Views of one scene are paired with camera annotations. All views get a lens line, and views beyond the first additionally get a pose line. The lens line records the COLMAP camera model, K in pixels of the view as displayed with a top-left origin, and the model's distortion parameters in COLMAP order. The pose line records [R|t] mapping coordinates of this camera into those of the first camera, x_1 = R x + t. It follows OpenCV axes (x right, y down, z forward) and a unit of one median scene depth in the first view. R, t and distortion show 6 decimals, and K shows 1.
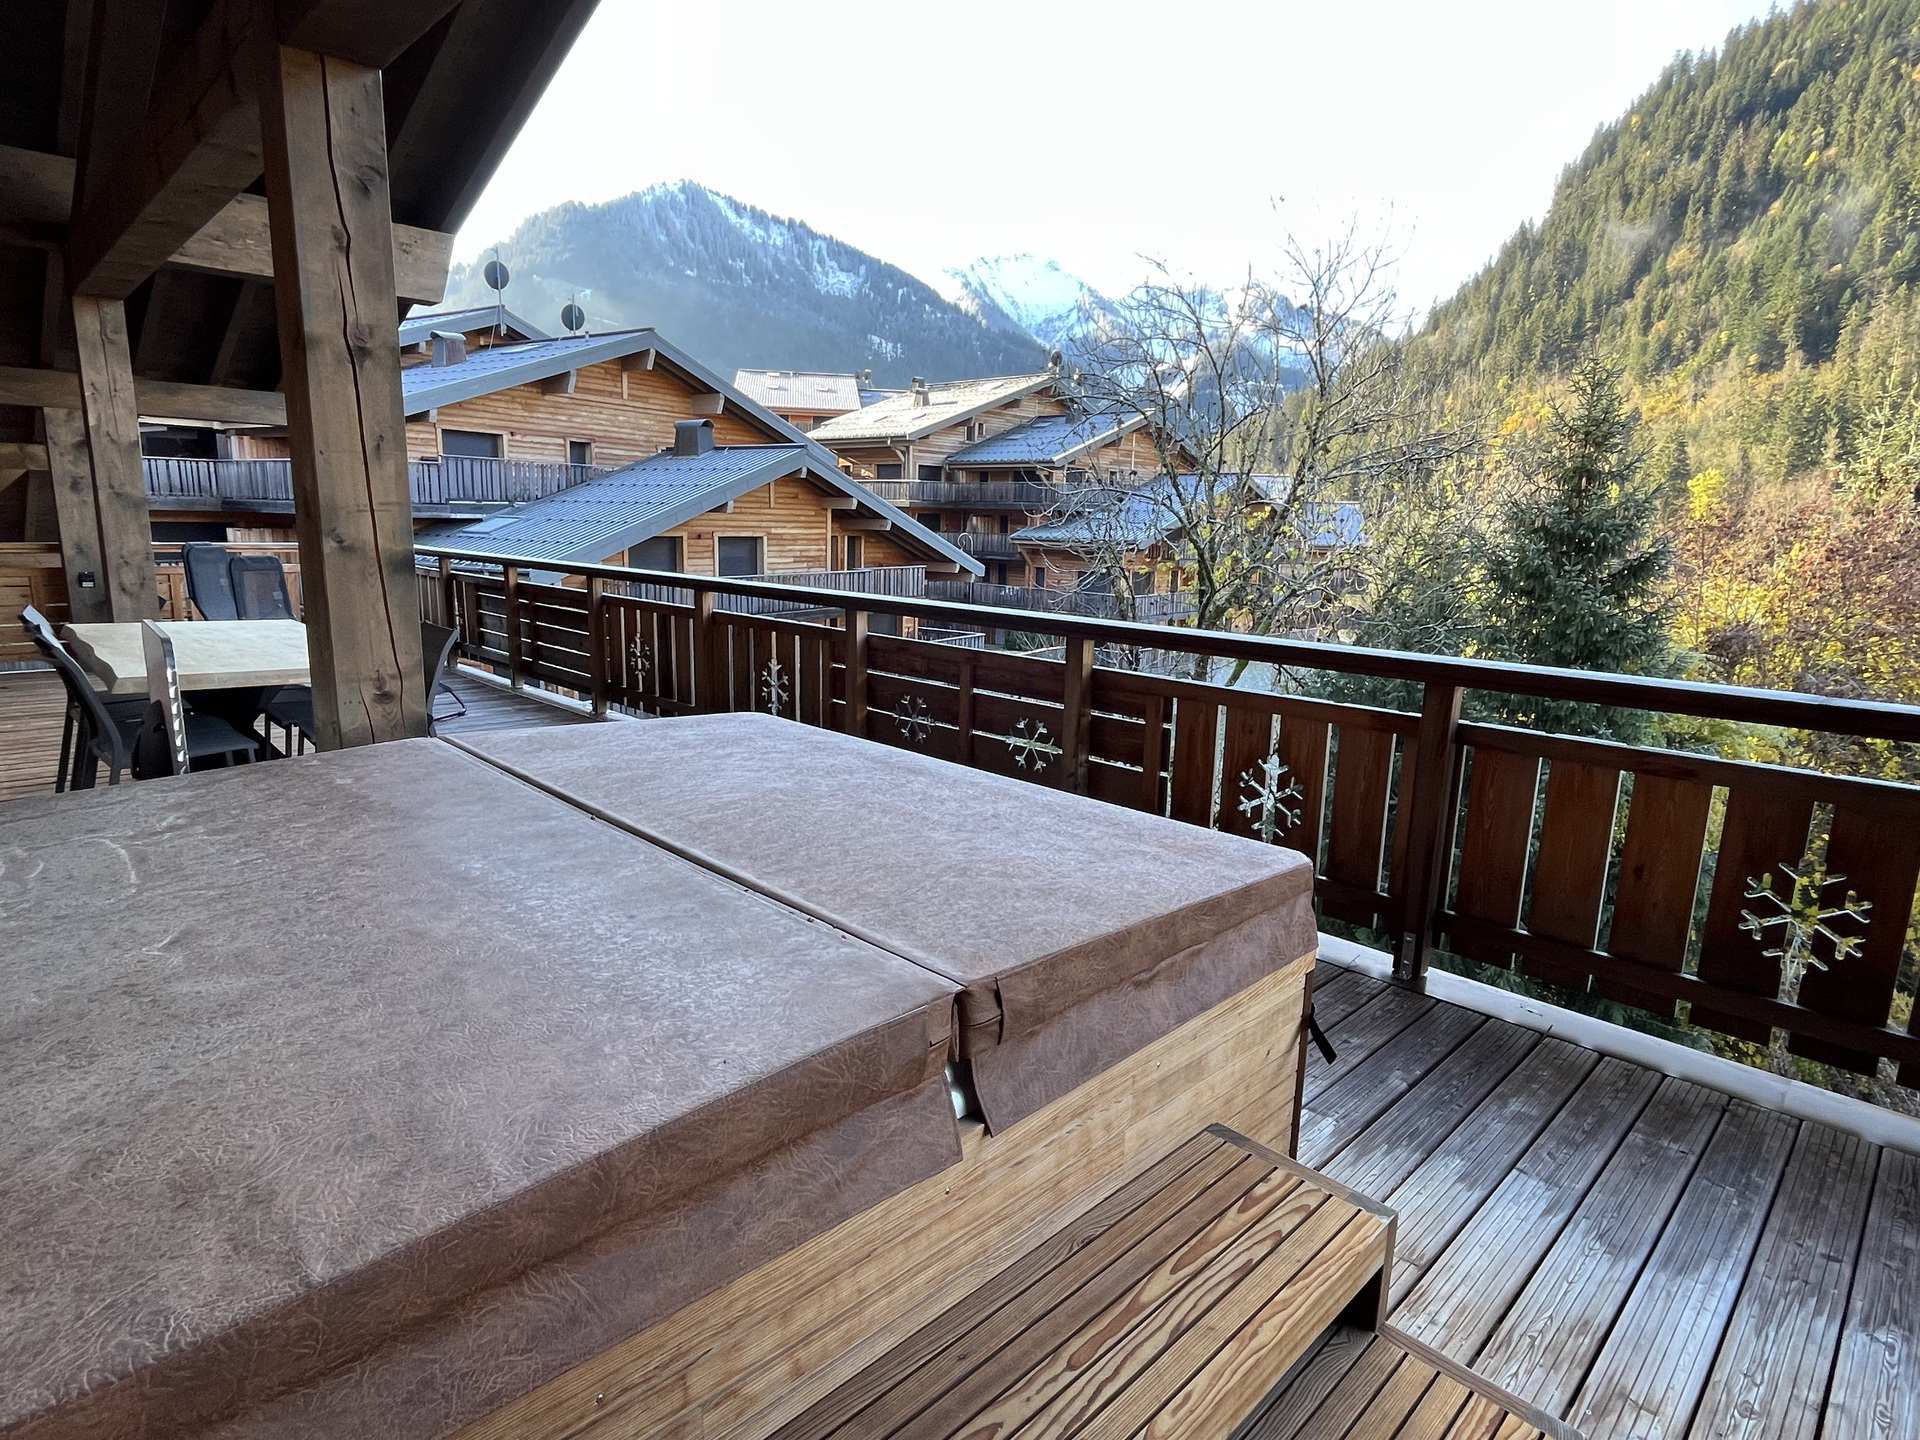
lens RADIAL K [[1029.3, 0, 959.5], [0, 1029.3, 718.9], [0, 0, 1]] dist [-0.000849, -0.000338]
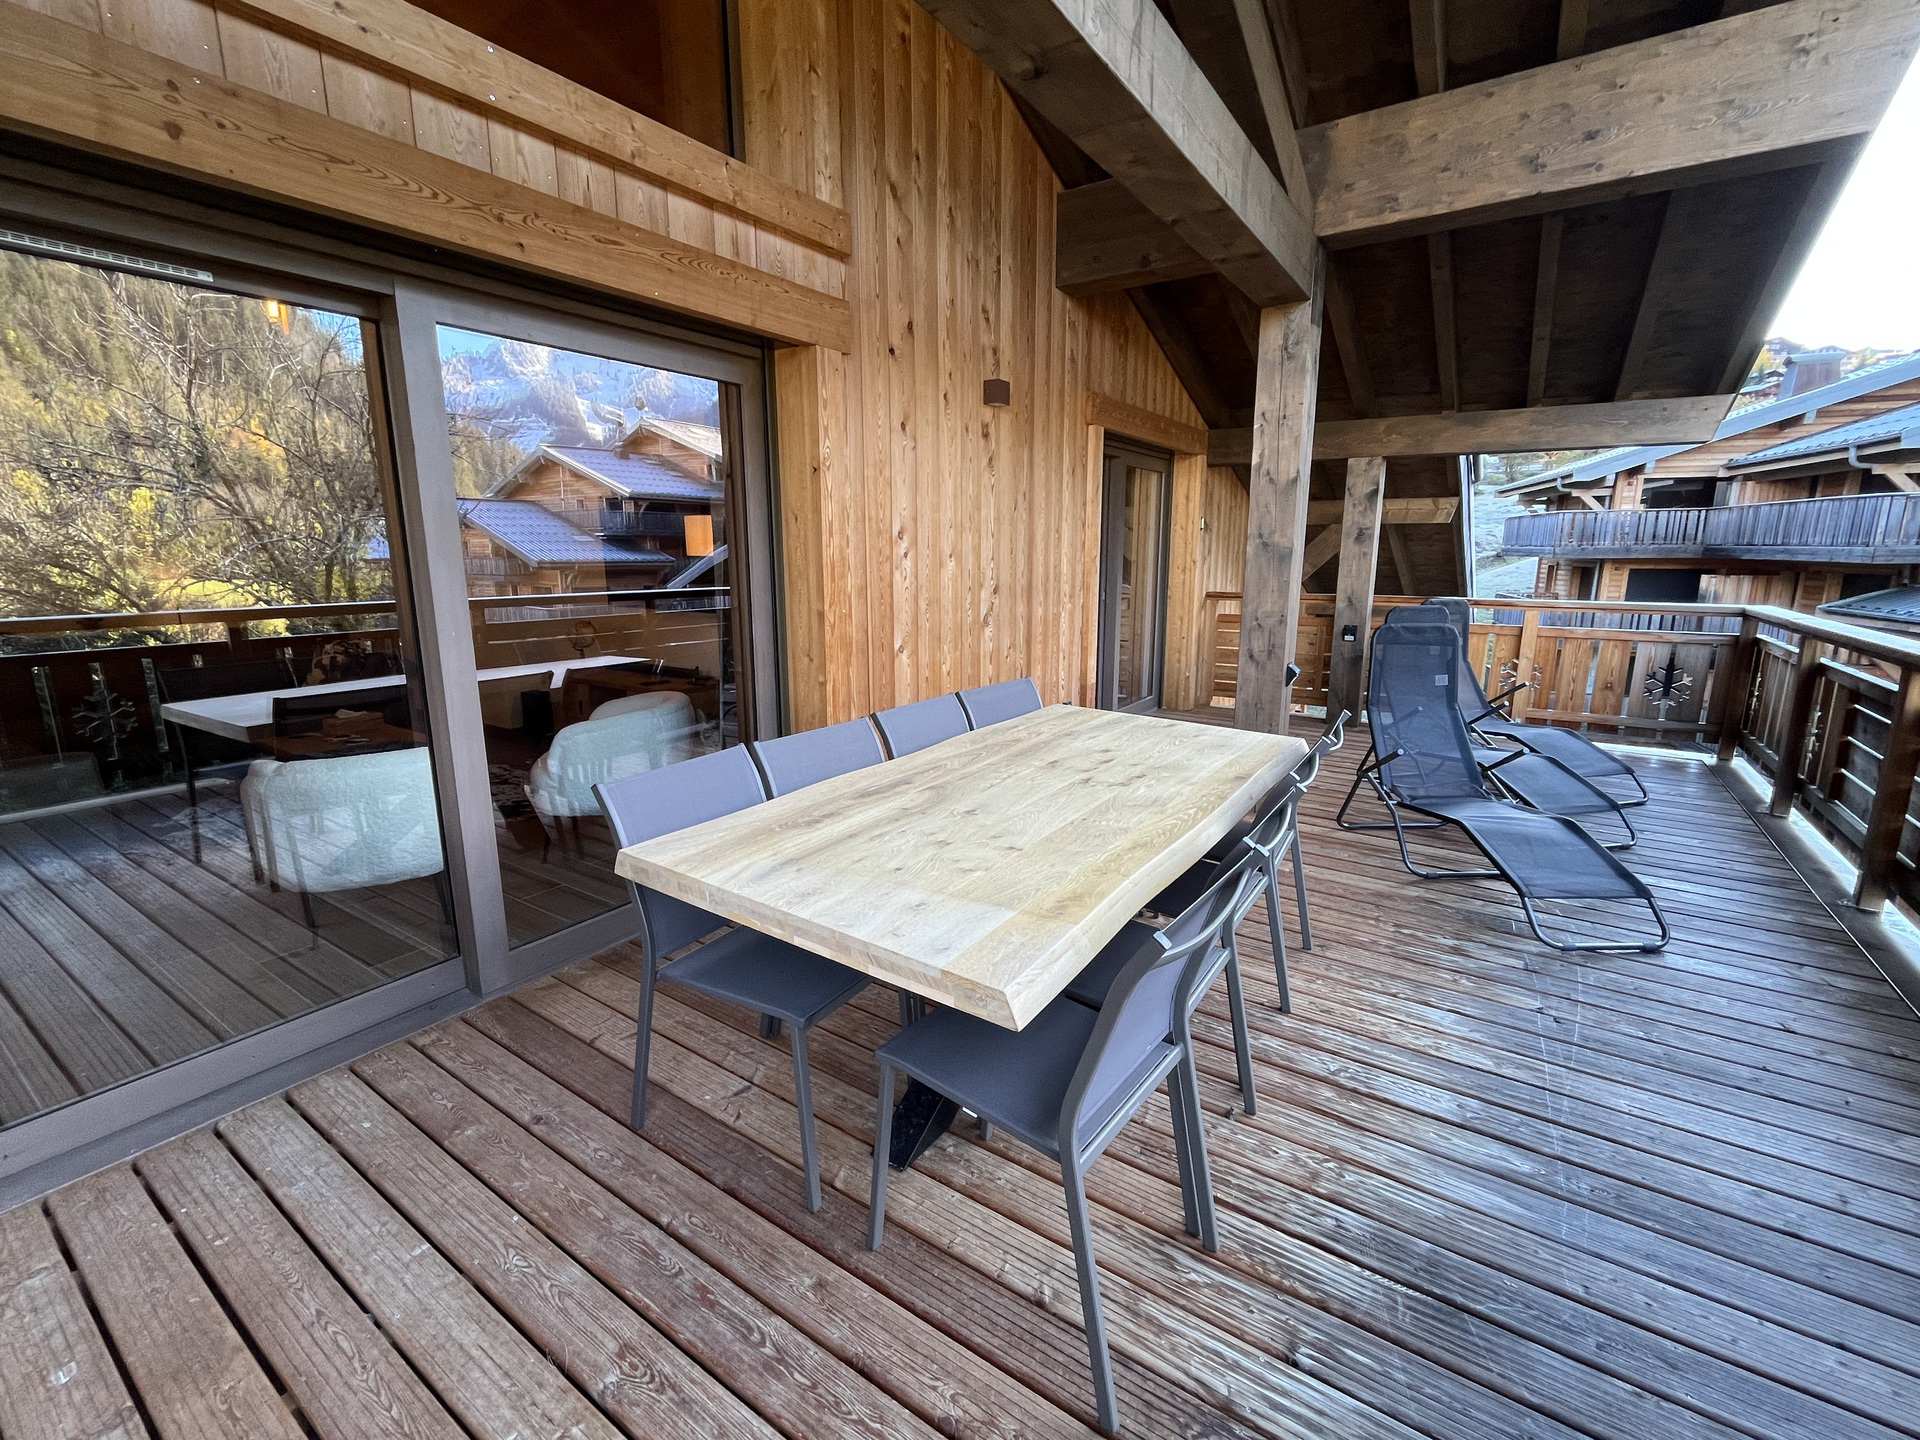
lens RADIAL K [[835.3, 0, 960.1], [0, 835.3, 712.1], [0, 0, 1]] dist [-0.000520, -0.000130]
pose [[0.198701, 0.164768, -0.966111, -0.130830], [-0.181242, 0.974942, 0.128998, -0.088270], [0.963156, 0.149467, 0.223584, 0.432951]]
